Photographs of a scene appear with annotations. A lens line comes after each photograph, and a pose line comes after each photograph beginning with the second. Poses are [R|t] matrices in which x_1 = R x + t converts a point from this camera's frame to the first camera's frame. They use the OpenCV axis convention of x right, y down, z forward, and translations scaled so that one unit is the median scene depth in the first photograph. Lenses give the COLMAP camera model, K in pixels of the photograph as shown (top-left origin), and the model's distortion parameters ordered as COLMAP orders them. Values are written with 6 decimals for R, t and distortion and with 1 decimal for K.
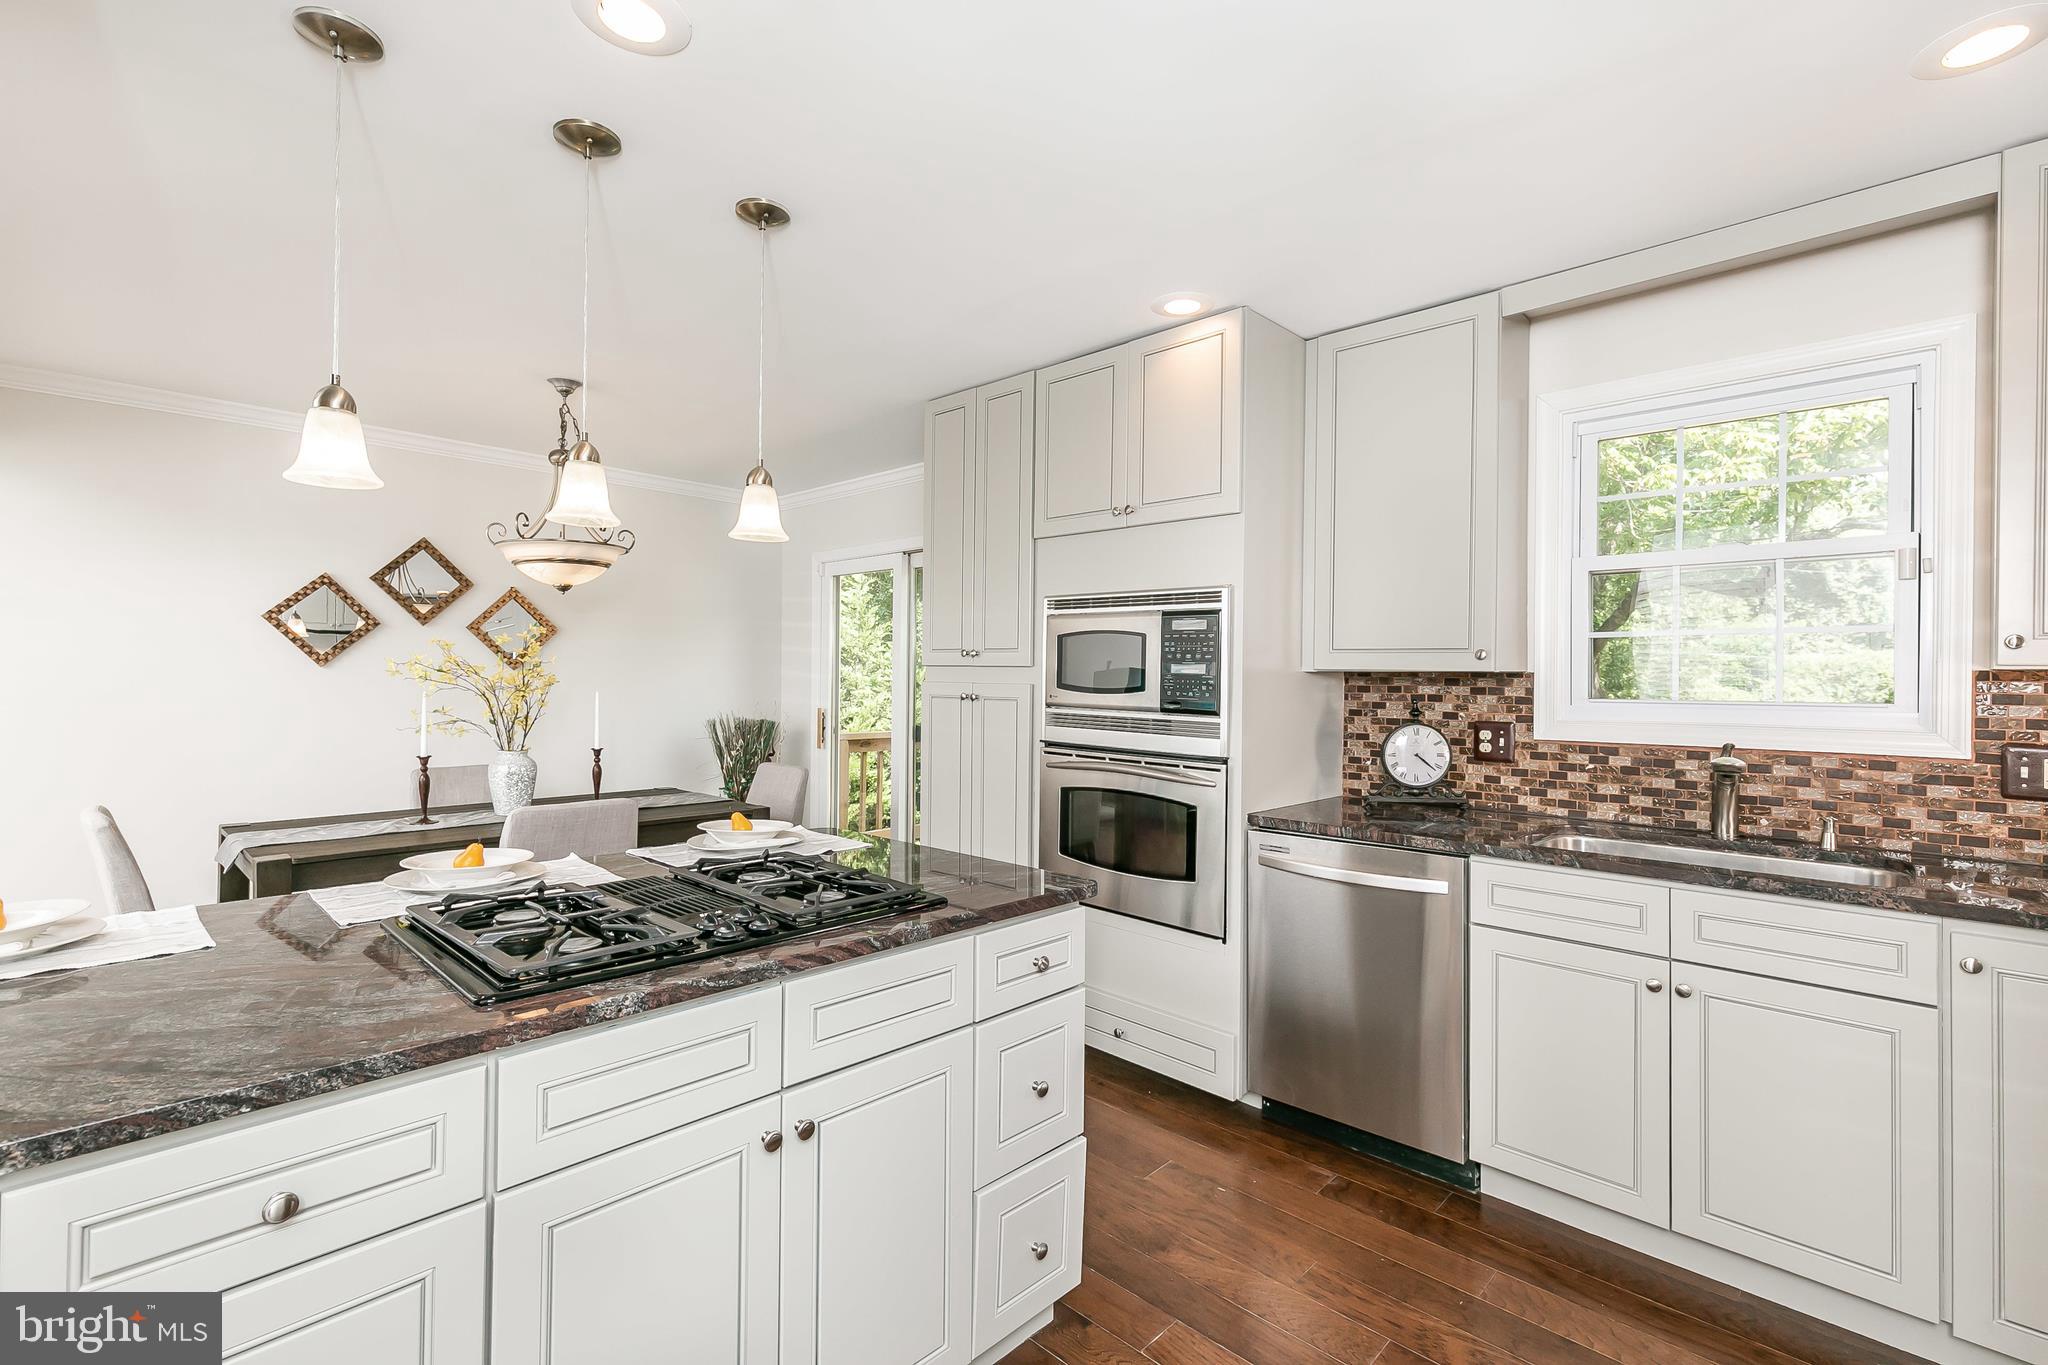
lens RADIAL K [[920.7, 0, 1035.0], [0, 920.7, 679.4], [0, 0, 1]] dist [0.006573, -0.000867]
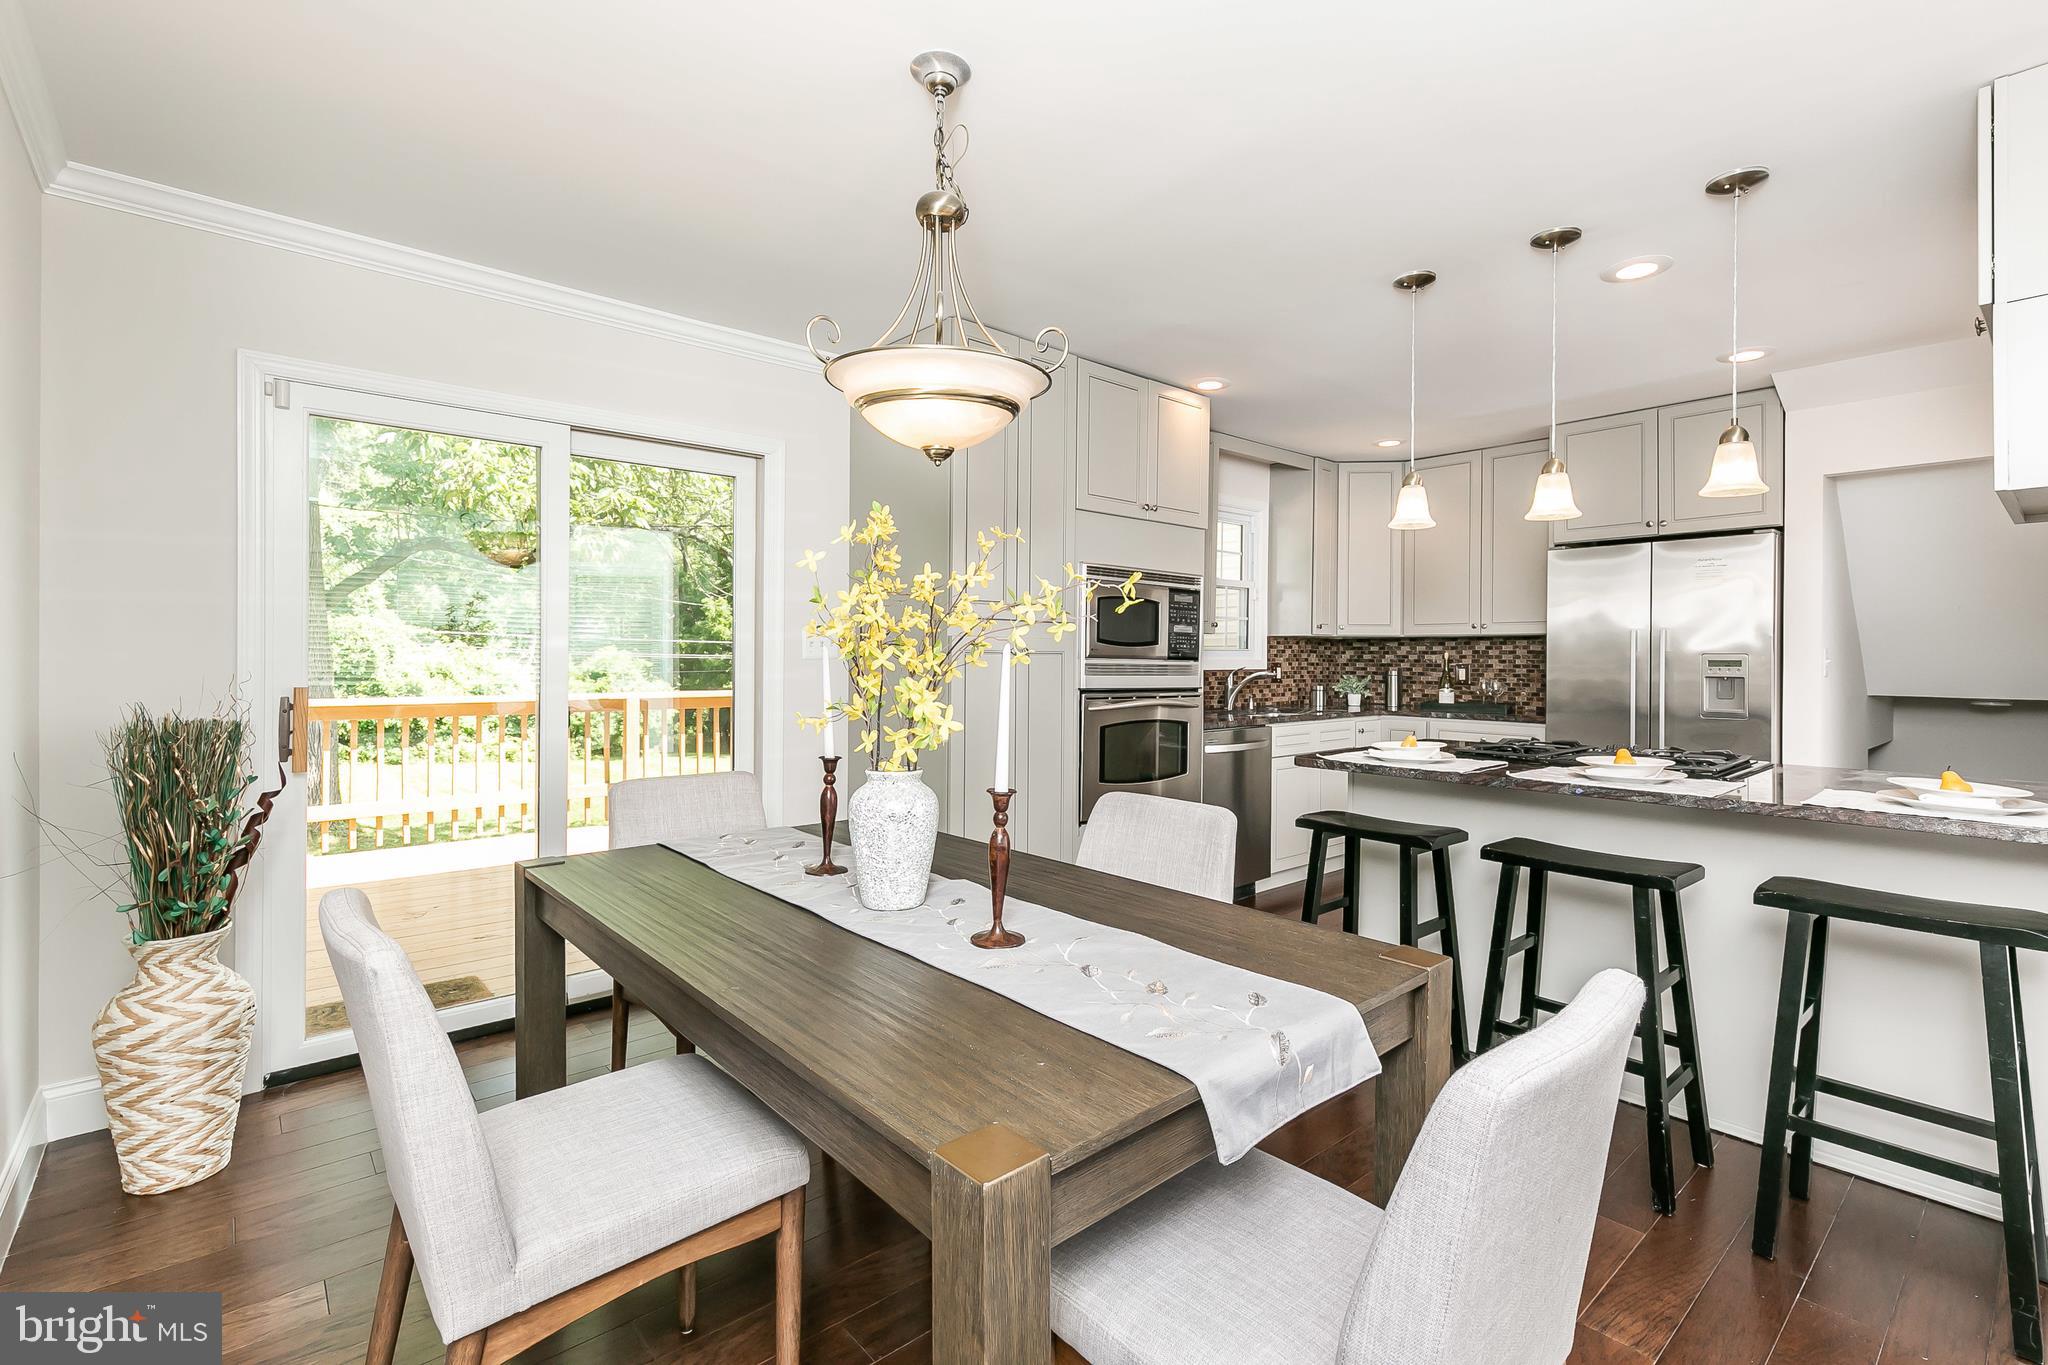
lens RADIAL K [[920.7, 0, 1025.1], [0, 920.7, 665.0], [0, 0, 1]] dist [0.006573, -0.000867]
pose [[0.083634, -0.021884, 0.996256, -1.284688], [-0.007800, 0.999714, 0.022615, 0.013995], [-0.996466, -0.009662, 0.083440, 1.109484]]
